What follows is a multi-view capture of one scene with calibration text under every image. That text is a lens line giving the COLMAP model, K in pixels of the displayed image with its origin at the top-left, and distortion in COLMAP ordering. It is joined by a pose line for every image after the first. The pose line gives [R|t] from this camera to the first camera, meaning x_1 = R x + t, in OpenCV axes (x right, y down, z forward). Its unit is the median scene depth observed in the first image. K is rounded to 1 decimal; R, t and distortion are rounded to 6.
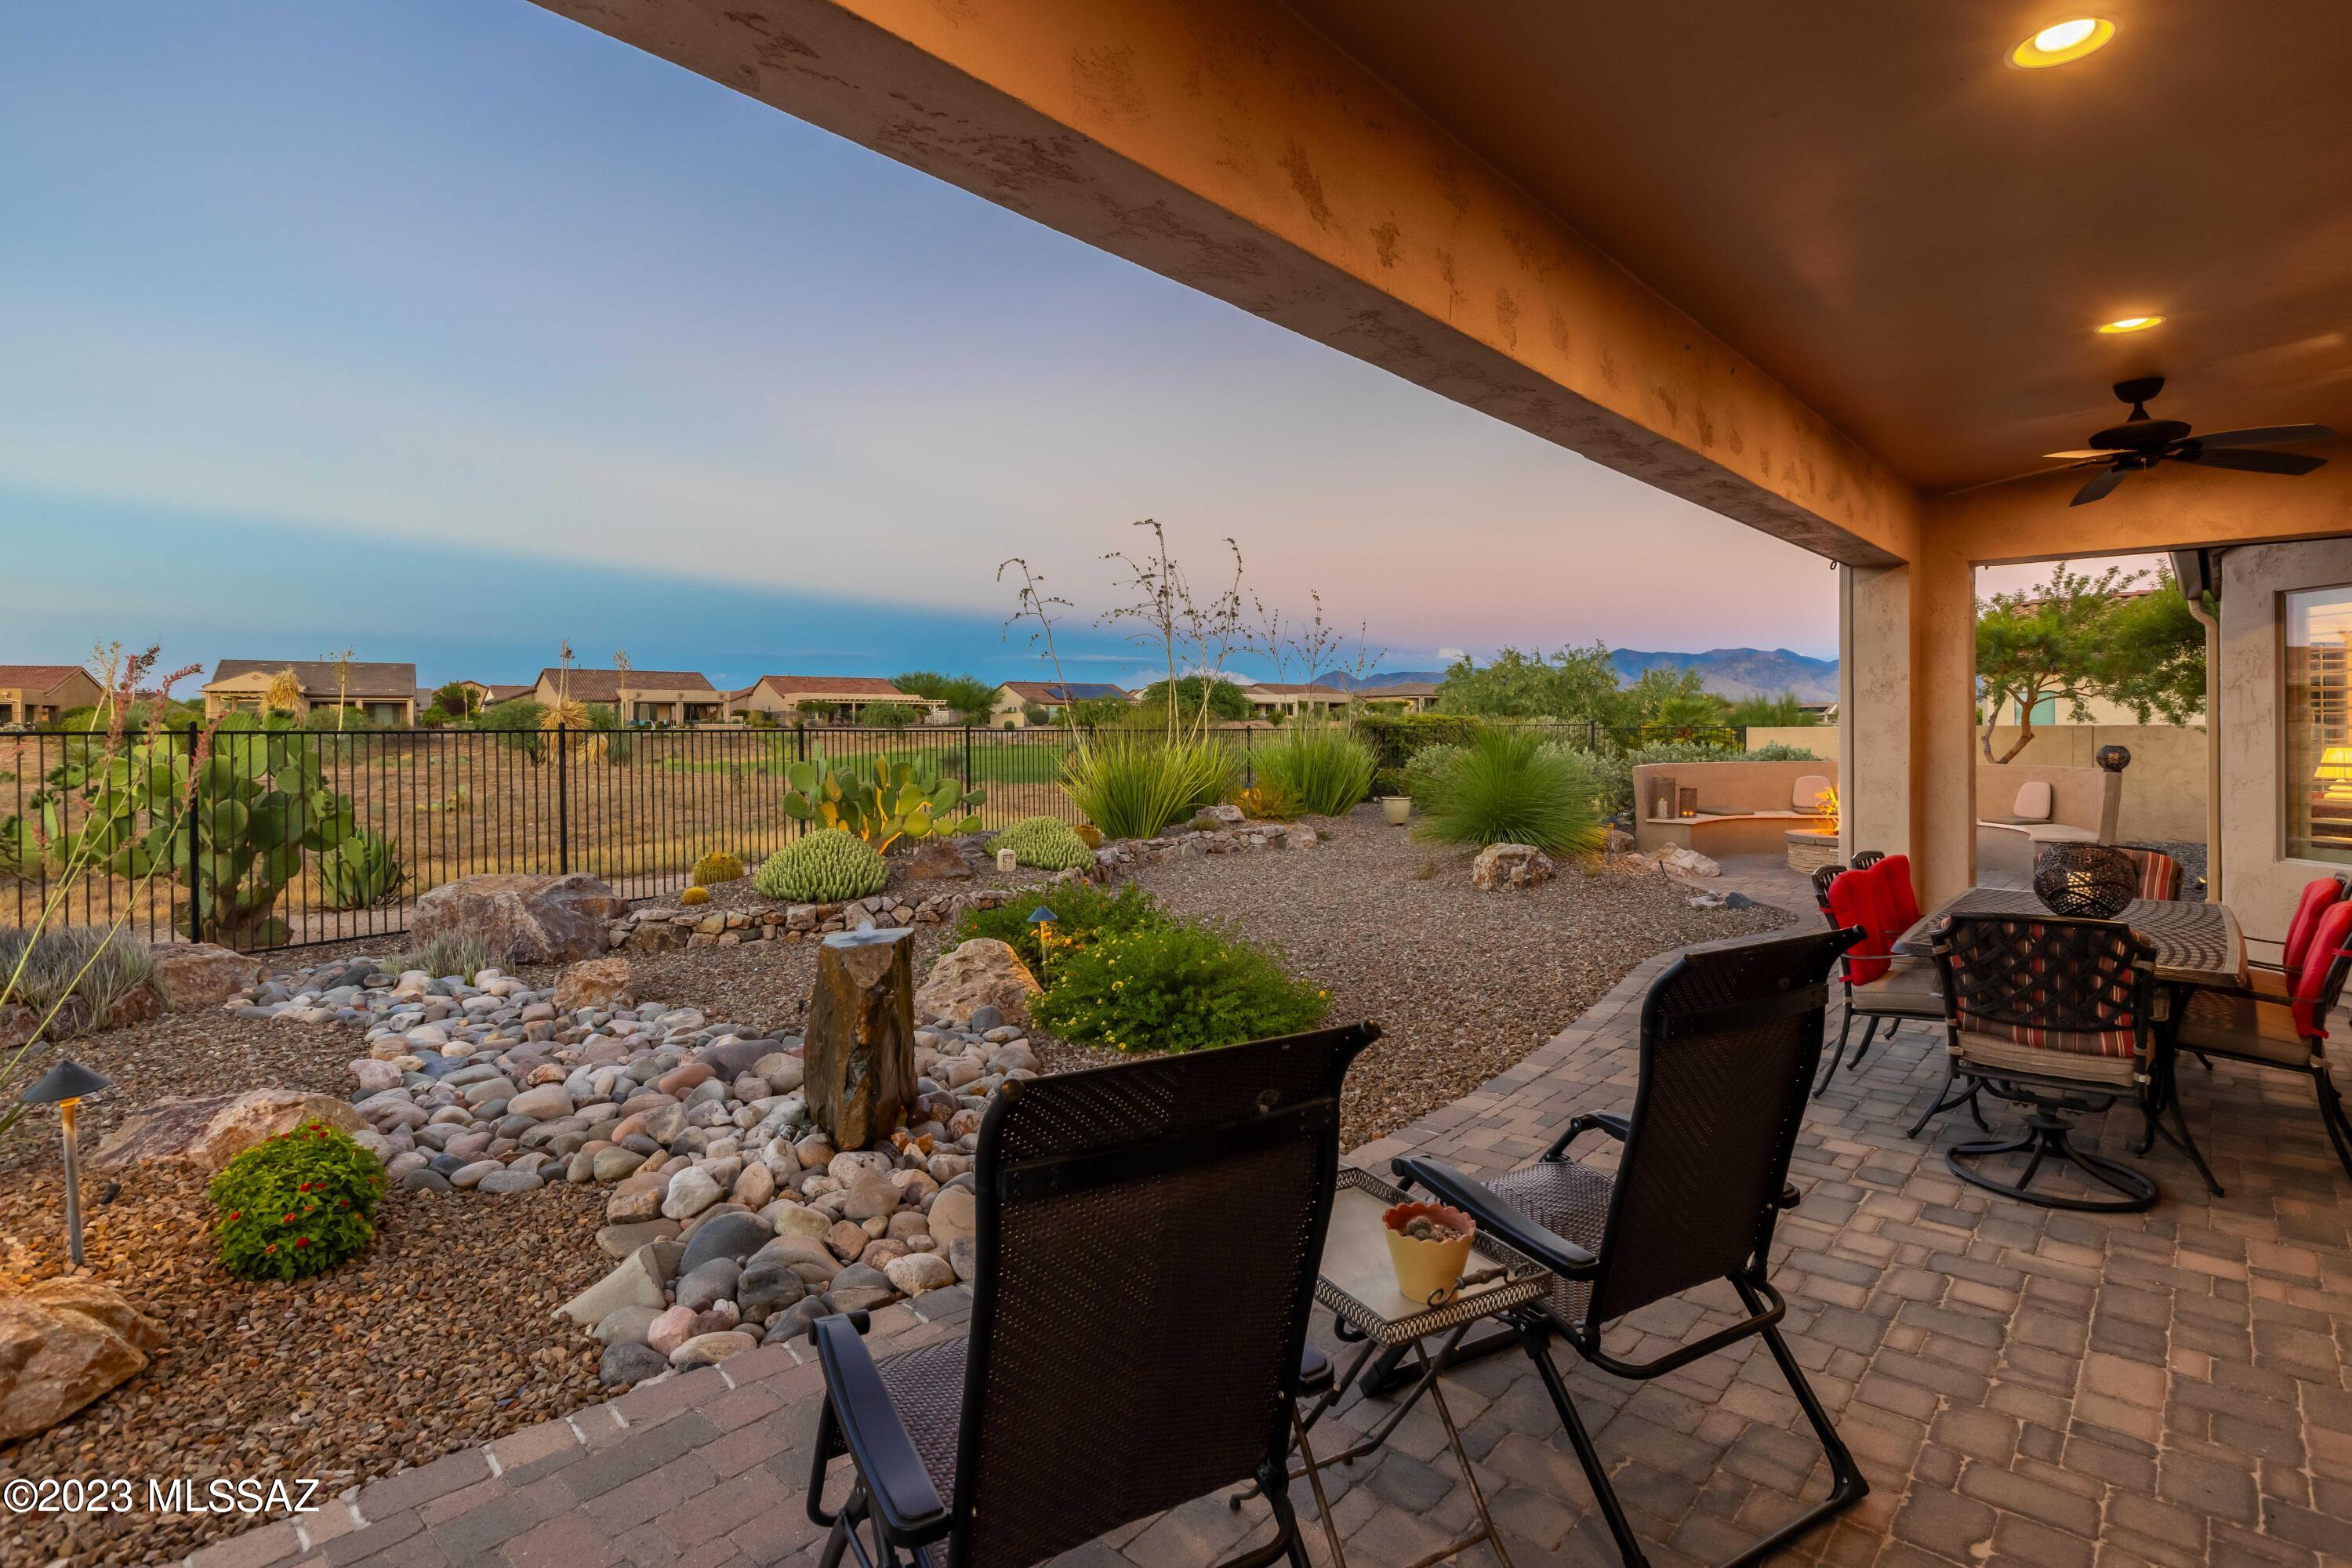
lens RADIAL K [[1149.6, 0, 1175.2], [0, 1149.6, 736.4], [0, 0, 1]] dist [-0.005484, -0.001649]
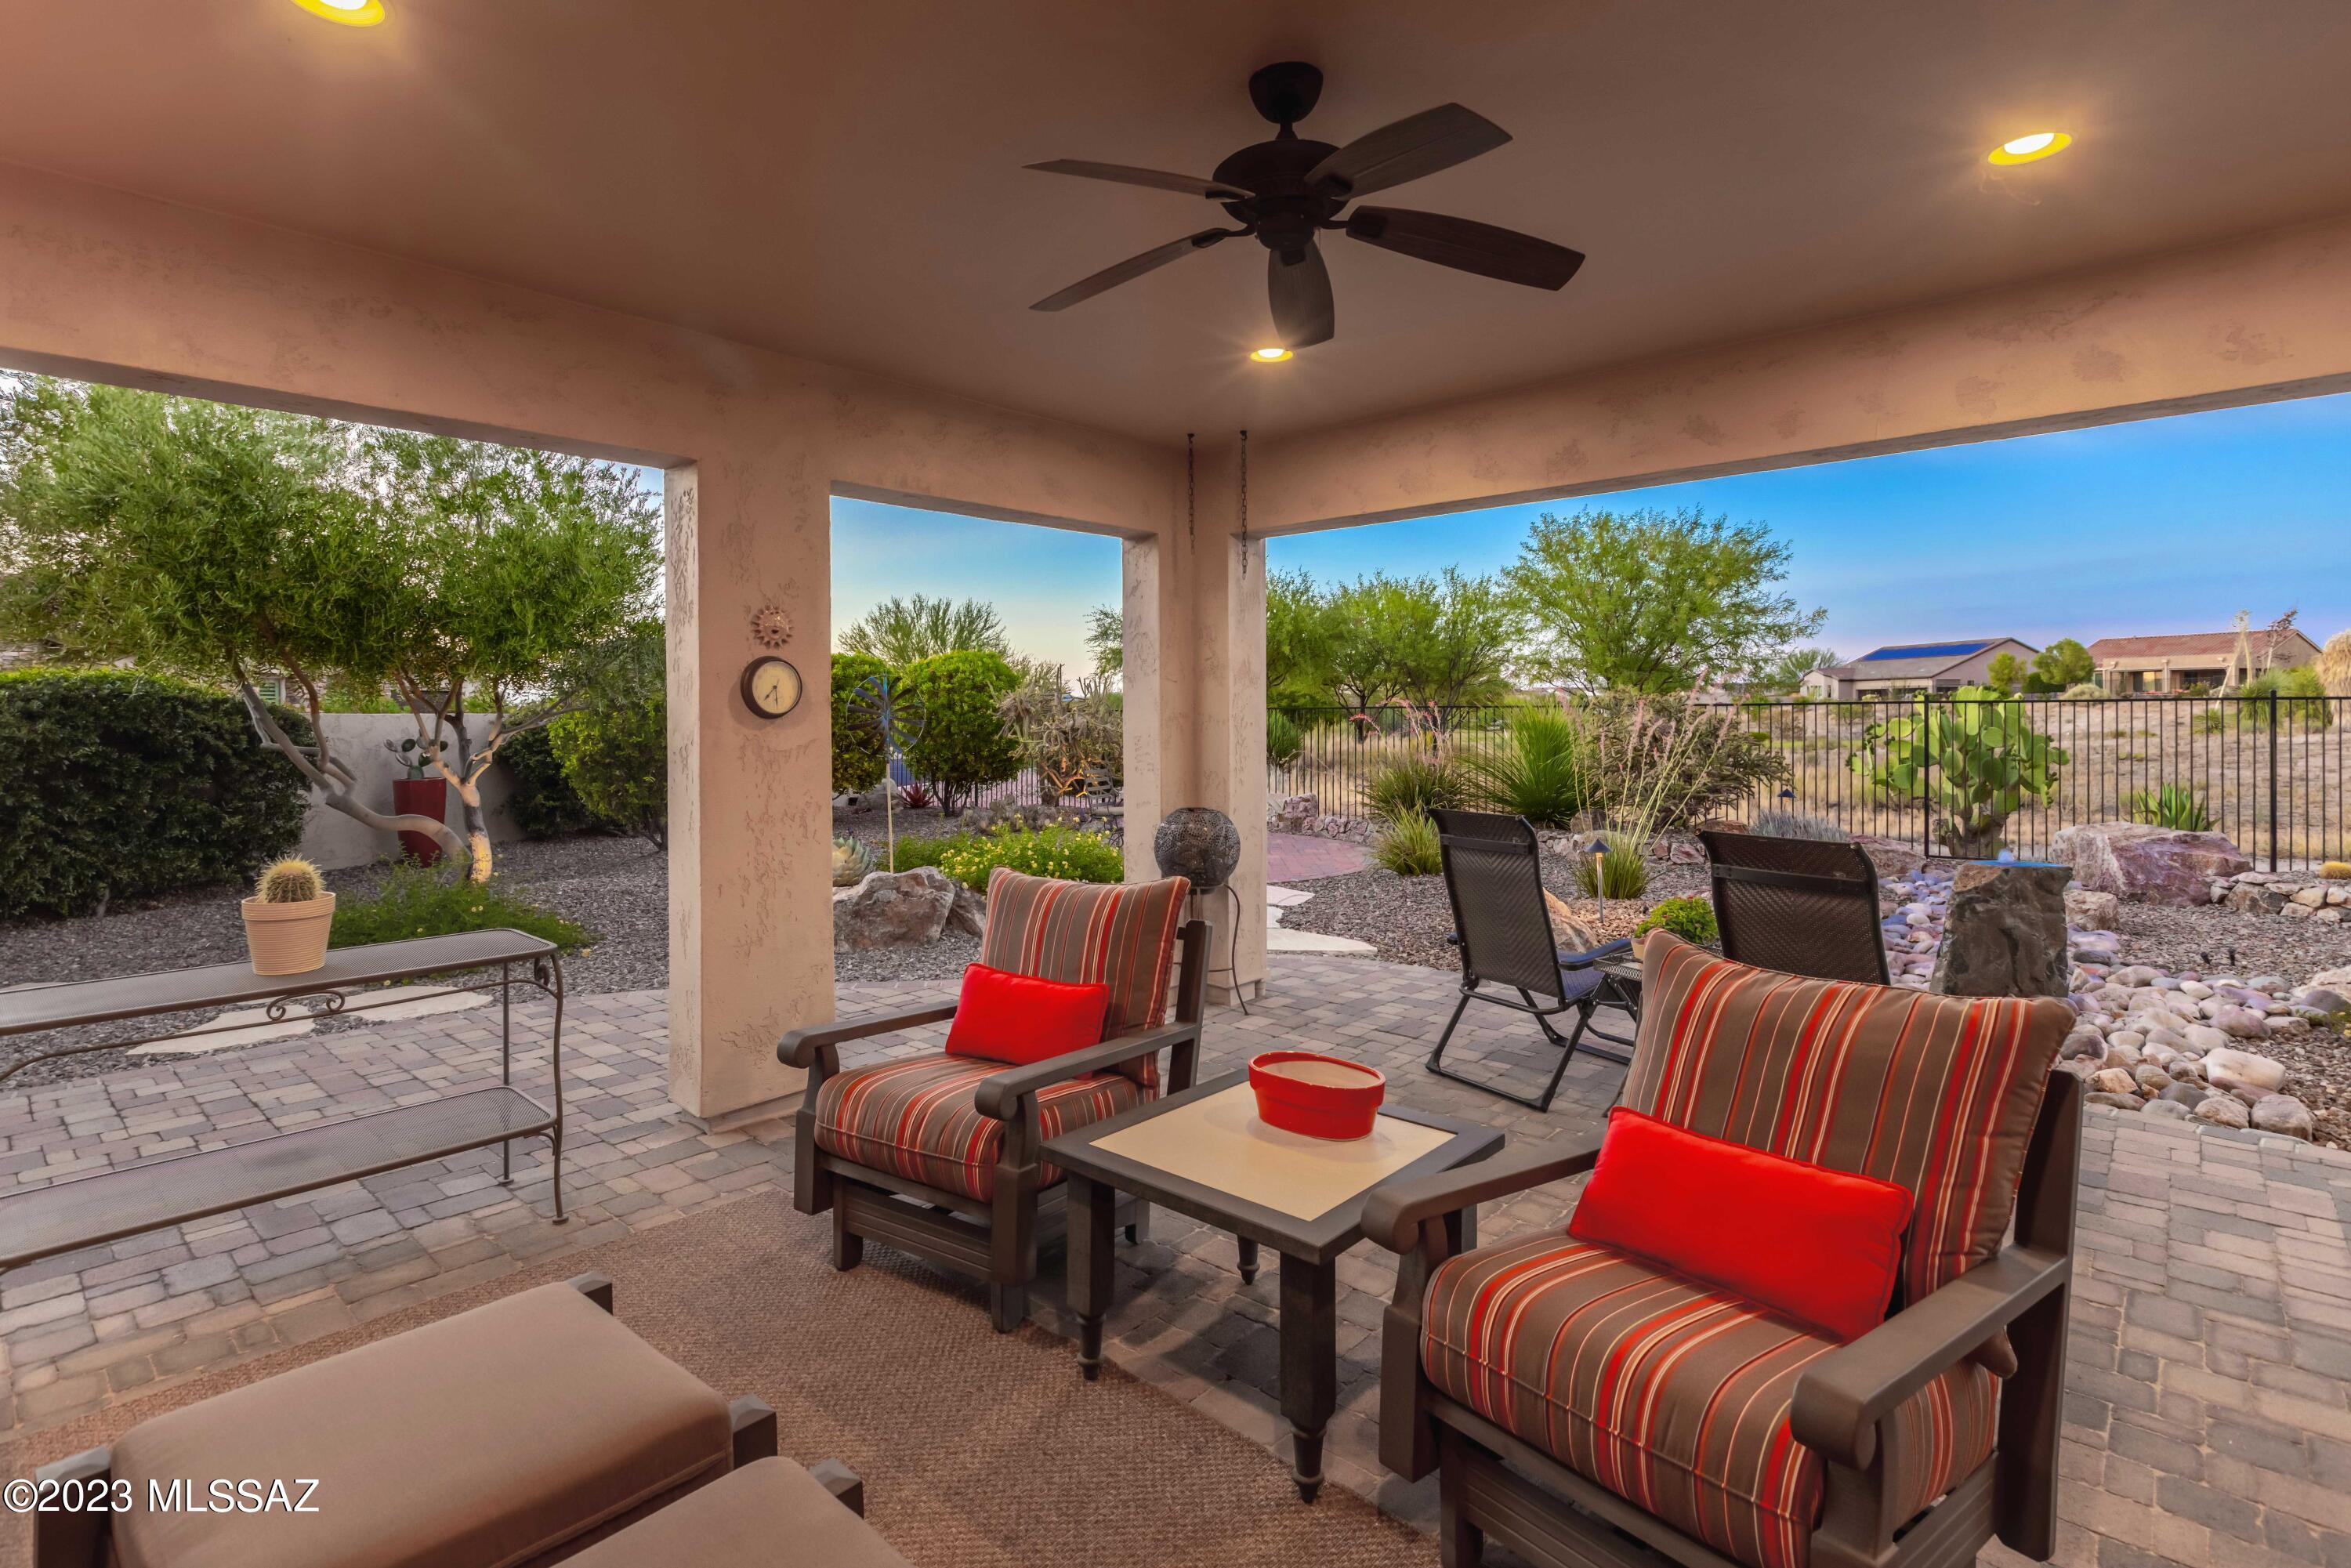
lens RADIAL K [[1149.1, 0, 1174.7], [0, 1149.1, 736.4], [0, 0, 1]] dist [-0.005484, -0.001649]
pose [[-0.013999, 0.028877, -0.999485, 0.418215], [0.005572, 0.999570, 0.028802, -0.005136], [0.999886, -0.005166, -0.014154, 0.031763]]
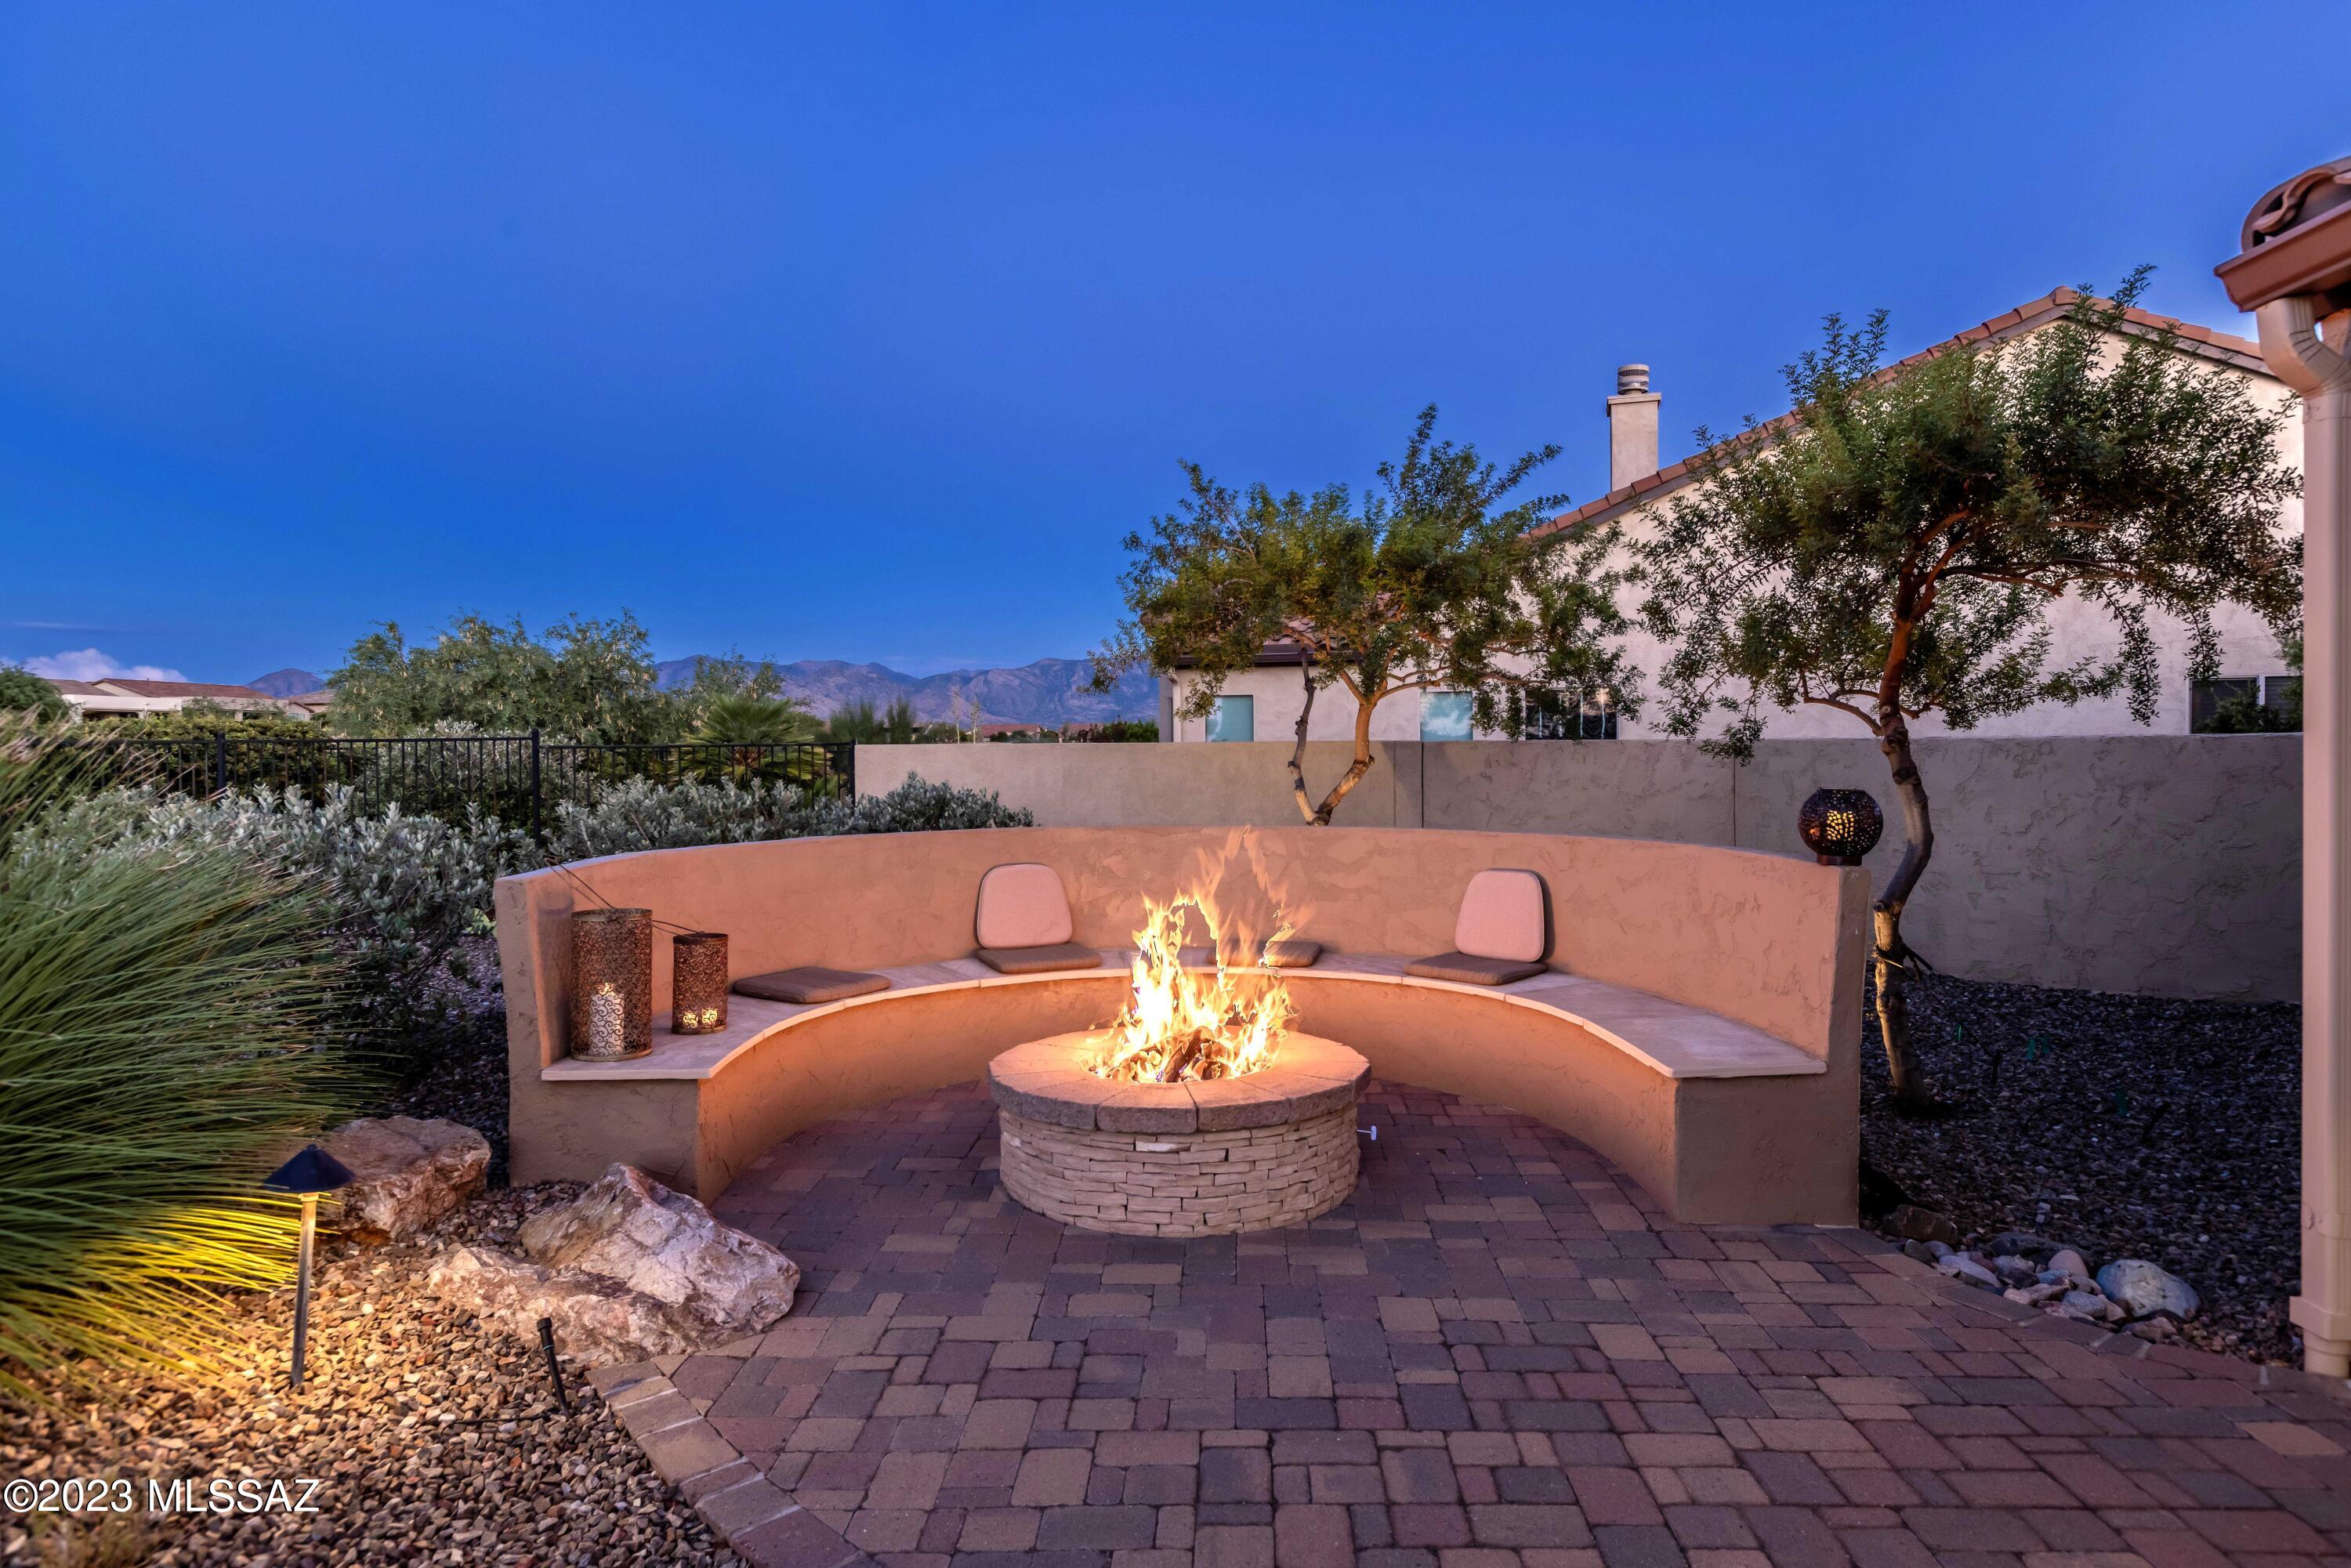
lens RADIAL K [[1290.5, 0, 1175.5], [0, 1290.5, 784.0], [0, 0, 1]] dist [0.030977, -0.000044]
pose [[0.753714, -0.019646, 0.656909, 0.344899], [0.006920, 0.999735, 0.021958, -0.003368], [-0.657167, -0.012004, 0.753650, 0.715527]]
